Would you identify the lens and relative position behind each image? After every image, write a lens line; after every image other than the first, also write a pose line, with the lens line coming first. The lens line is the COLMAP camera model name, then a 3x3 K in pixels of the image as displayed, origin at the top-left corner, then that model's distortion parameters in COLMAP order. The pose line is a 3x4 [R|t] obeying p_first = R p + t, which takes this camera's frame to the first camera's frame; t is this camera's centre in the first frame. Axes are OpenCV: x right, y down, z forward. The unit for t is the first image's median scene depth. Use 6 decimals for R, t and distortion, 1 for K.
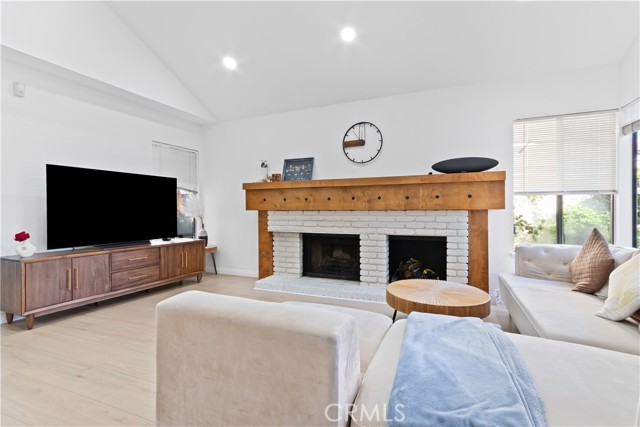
lens RADIAL K [[306.4, 0, 319.9], [0, 306.4, 212.3], [0, 0, 1]] dist [0.012592, 0.001179]
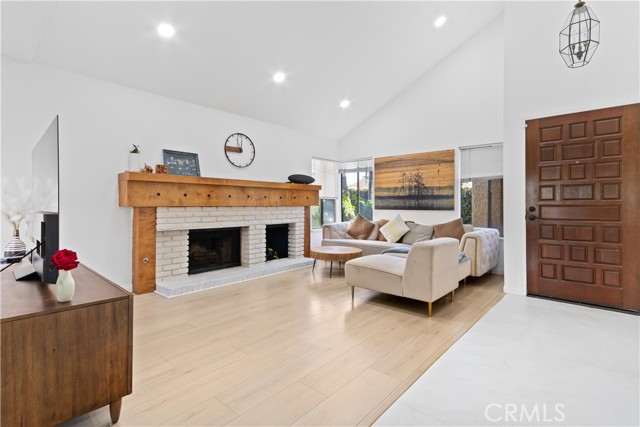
lens RADIAL K [[306.4, 0, 321.7], [0, 306.4, 208.0], [0, 0, 1]] dist [0.012592, 0.001179]
pose [[0.310324, -0.004873, 0.950618, -0.997024], [0.007395, 0.999969, 0.002712, -0.001518], [-0.950602, 0.006188, 0.310350, 0.355278]]
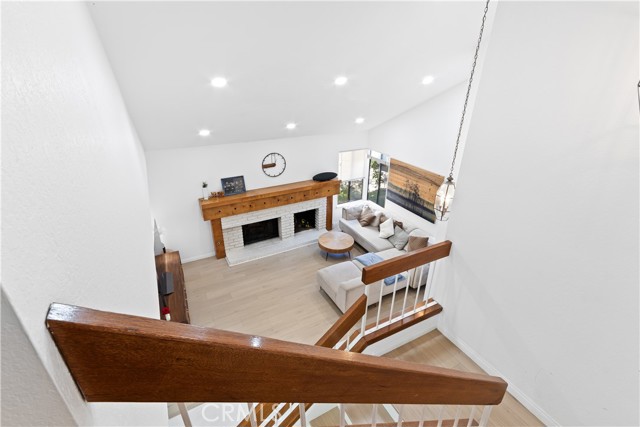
lens RADIAL K [[306.4, 0, 323.3], [0, 306.4, 219.5], [0, 0, 1]] dist [0.012592, 0.001179]
pose [[0.614427, -0.338435, 0.712700, -1.092328], [-0.007866, 0.900653, 0.434468, -0.758282], [-0.788935, -0.272555, 0.550723, -0.242063]]
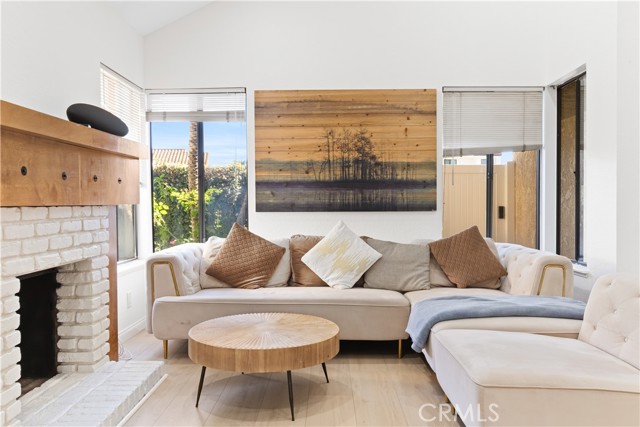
lens RADIAL K [[506.3, 0, 317.1], [0, 506.3, 216.5], [0, 0, 1]] dist [-0.000005, 0.002650]
pose [[-0.371391, -0.018001, 0.928302, -0.455951], [0.017048, 0.999511, 0.026202, -0.004844], [-0.928320, 0.025557, -0.370902, 0.908423]]
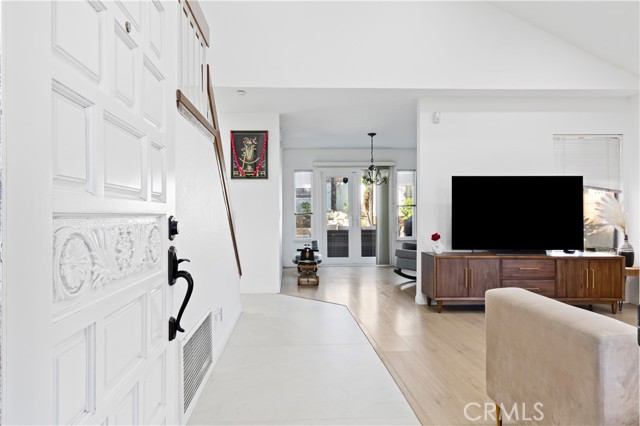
lens RADIAL K [[406.1, 0, 319.8], [0, 406.1, 213.3], [0, 0, 1]] dist [0.006469, 0.008480]
pose [[0.465197, 0.001422, -0.885206, 0.174849], [-0.010010, 0.999943, -0.003654, -0.003366], [0.885151, 0.010561, 0.465185, -0.109668]]
